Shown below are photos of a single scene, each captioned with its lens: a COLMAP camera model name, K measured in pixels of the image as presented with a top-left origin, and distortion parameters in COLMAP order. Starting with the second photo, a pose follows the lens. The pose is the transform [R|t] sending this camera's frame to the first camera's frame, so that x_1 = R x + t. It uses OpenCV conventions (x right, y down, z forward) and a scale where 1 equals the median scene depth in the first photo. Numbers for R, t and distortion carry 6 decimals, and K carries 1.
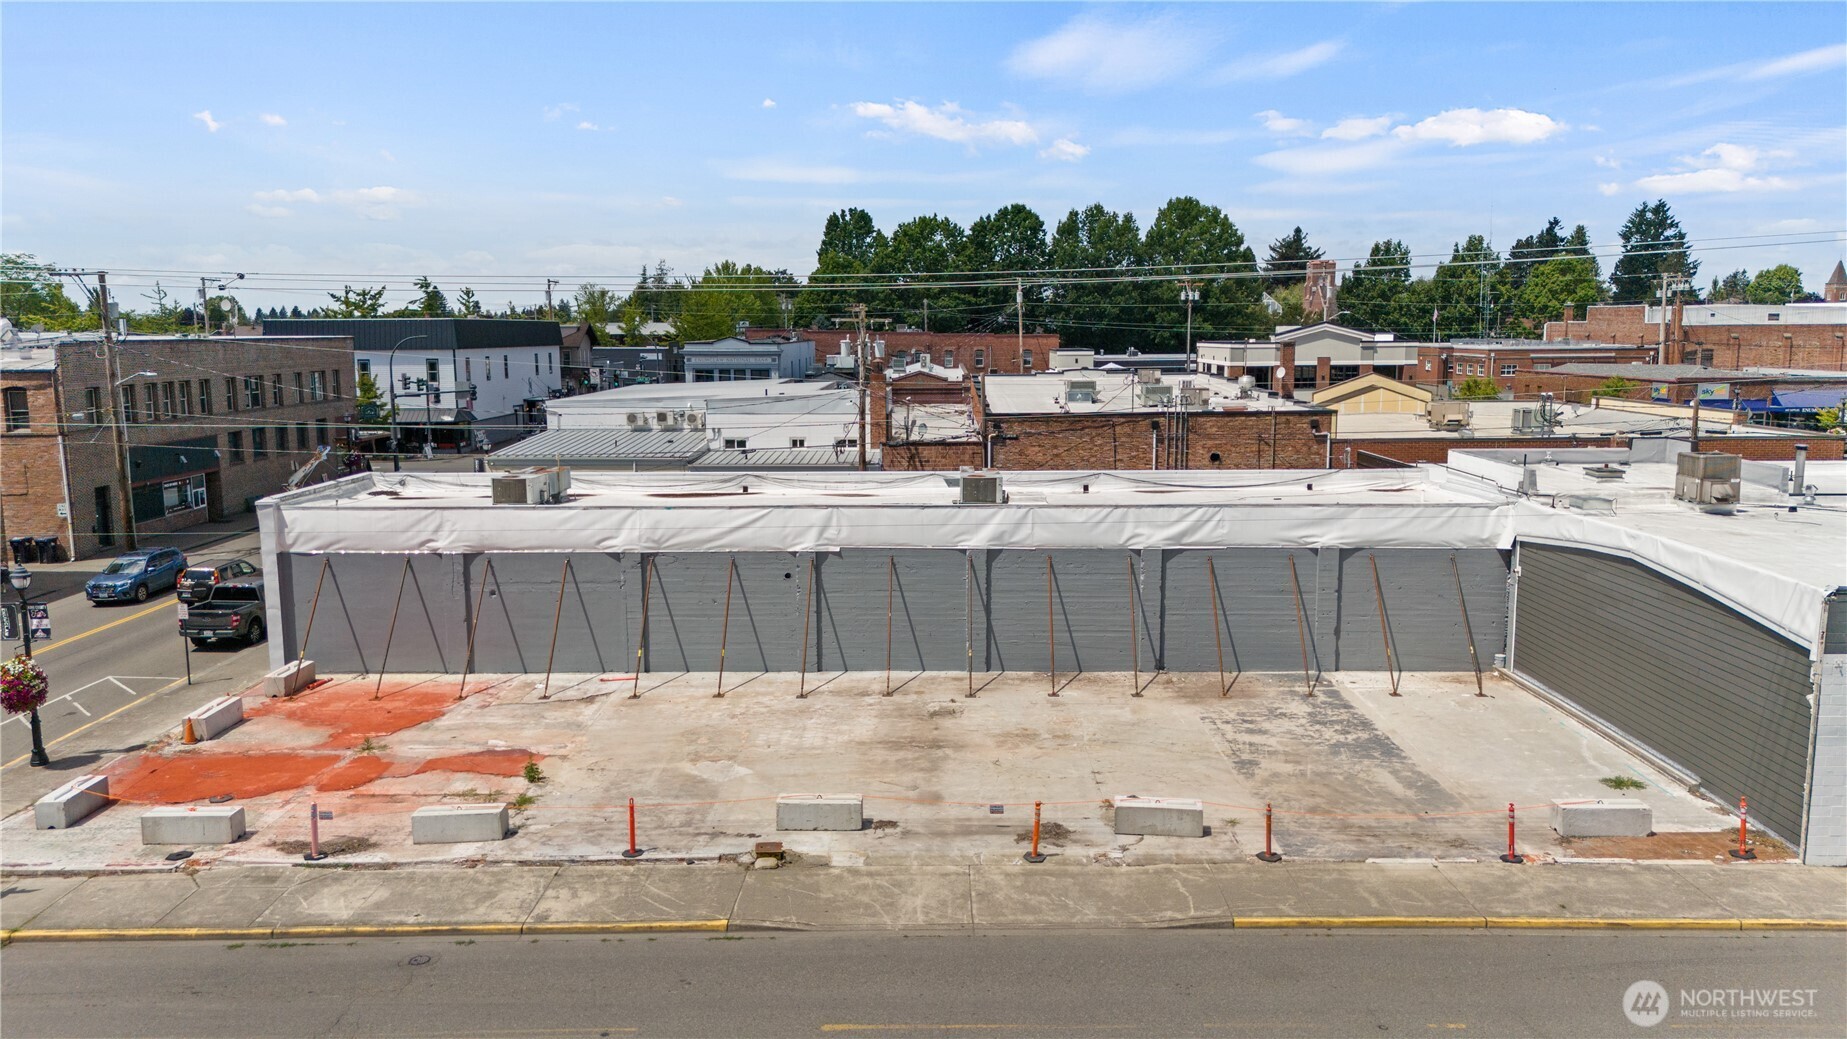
lens RADIAL K [[1356.8, 0, 923.5], [0, 1356.8, 519.5], [0, 0, 1]] dist [0.039181, -0.001530]
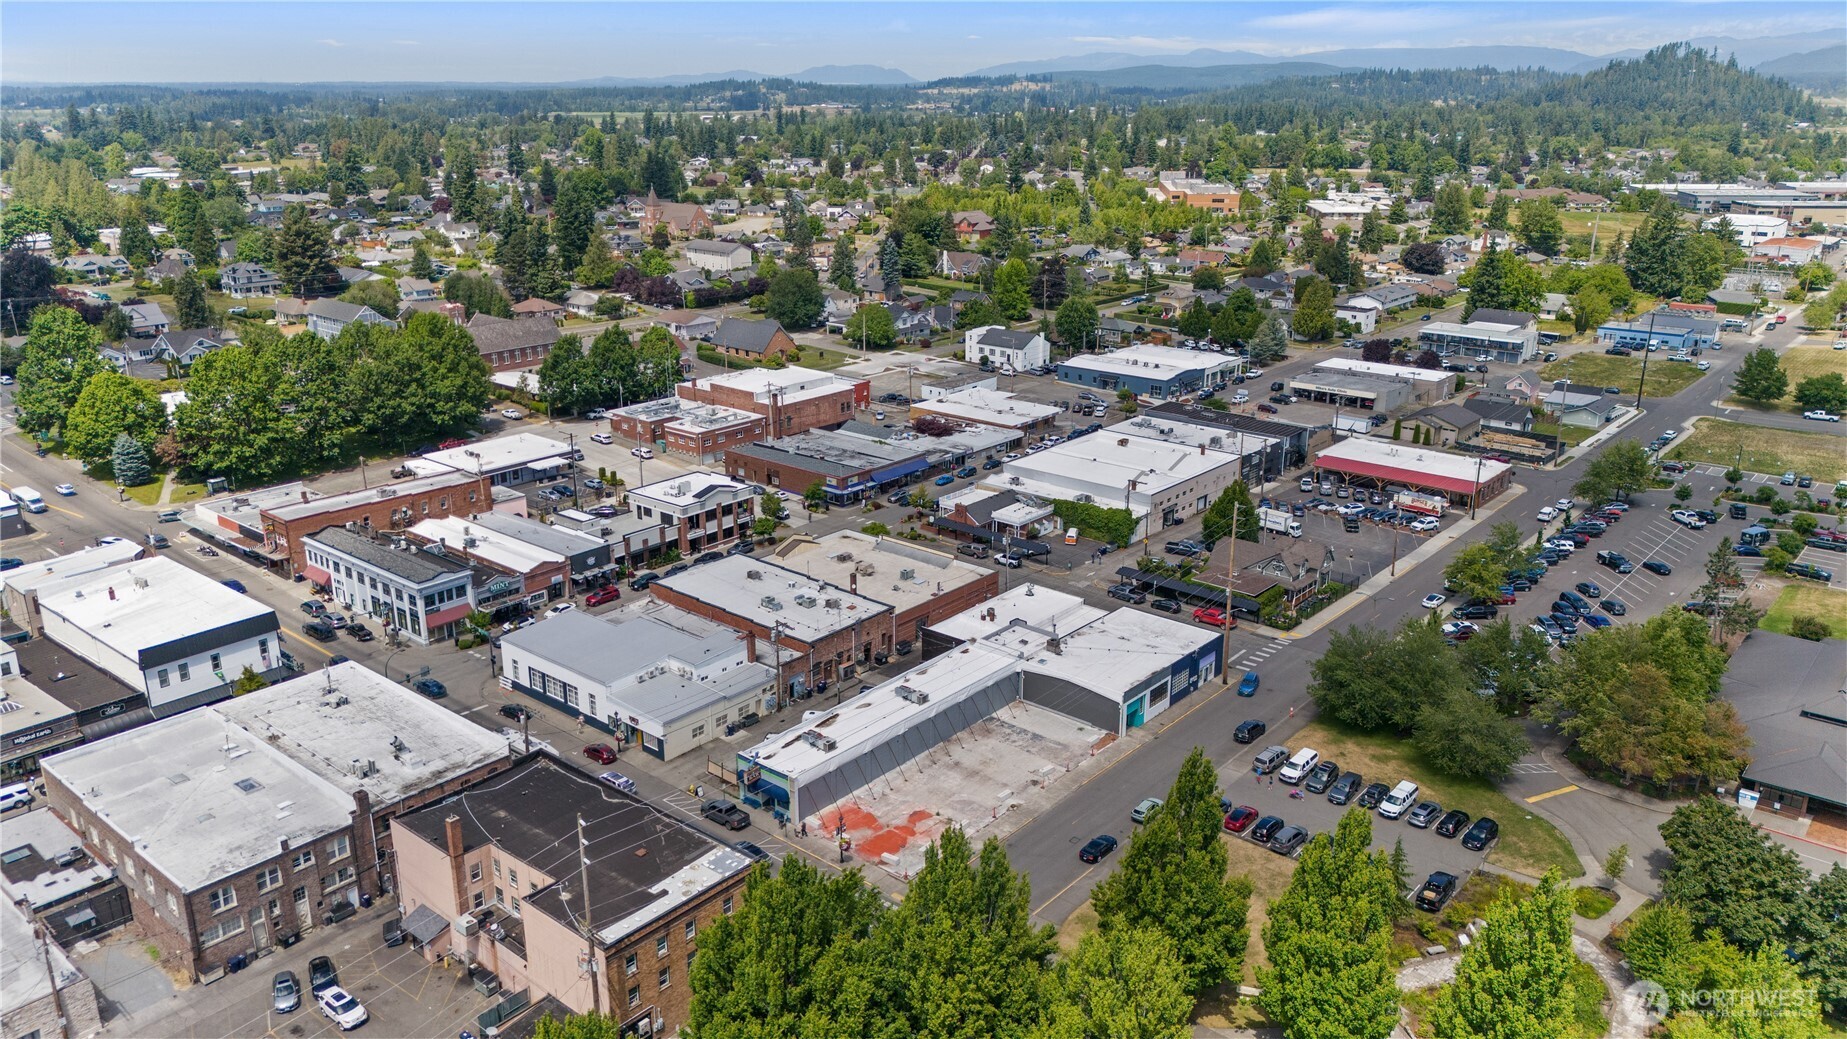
lens RADIAL K [[1360.4, 0, 931.4], [0, 1360.4, 518.2], [0, 0, 1]] dist [0.120801, -0.164434]
pose [[0.634355, -0.229725, 0.738119, -2.801549], [0.102077, 0.971356, 0.214588, -1.411787], [-0.766273, -0.060780, 0.639634, -1.439123]]
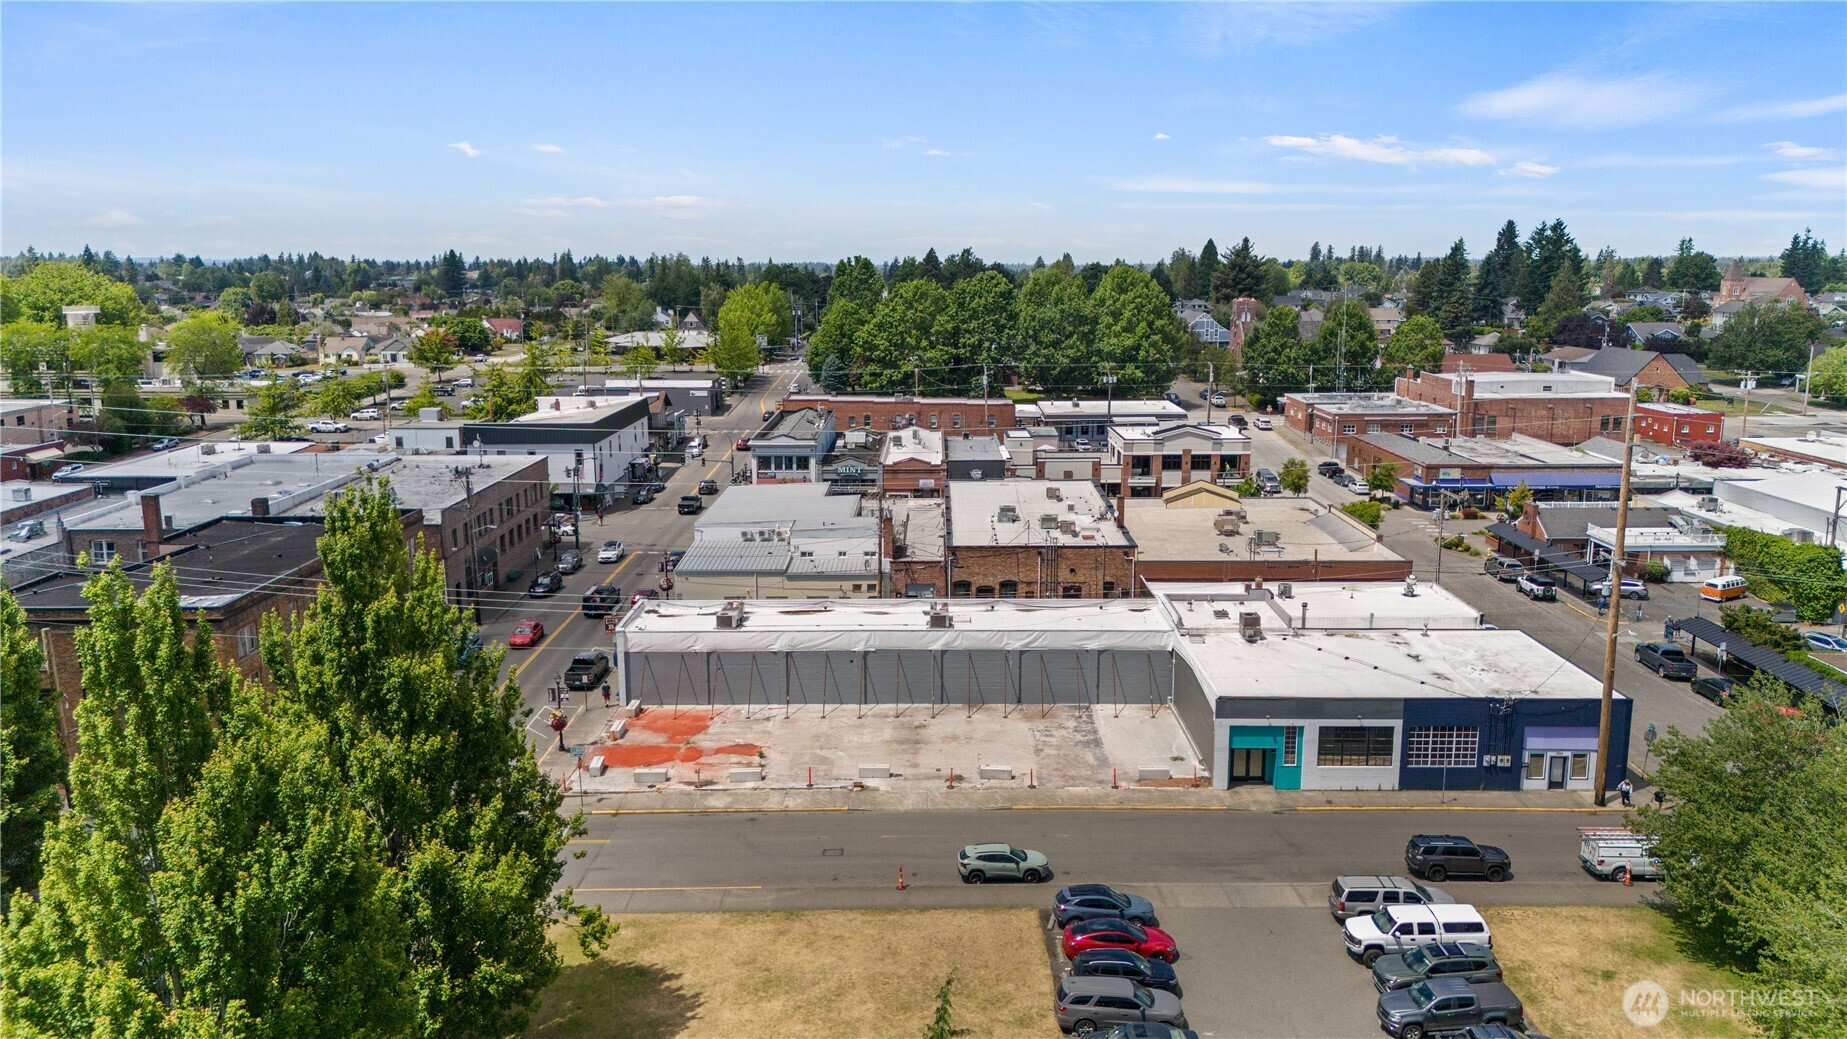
lens RADIAL K [[1357.1, 0, 929.2], [0, 1357.1, 516.2], [0, 0, 1]] dist [0.076479, -0.061684]
pose [[0.999957, 0.001377, 0.009144, 0.007092], [-0.001814, 0.998848, 0.047942, -0.336291], [-0.009067, -0.047957, 0.998808, -1.345183]]
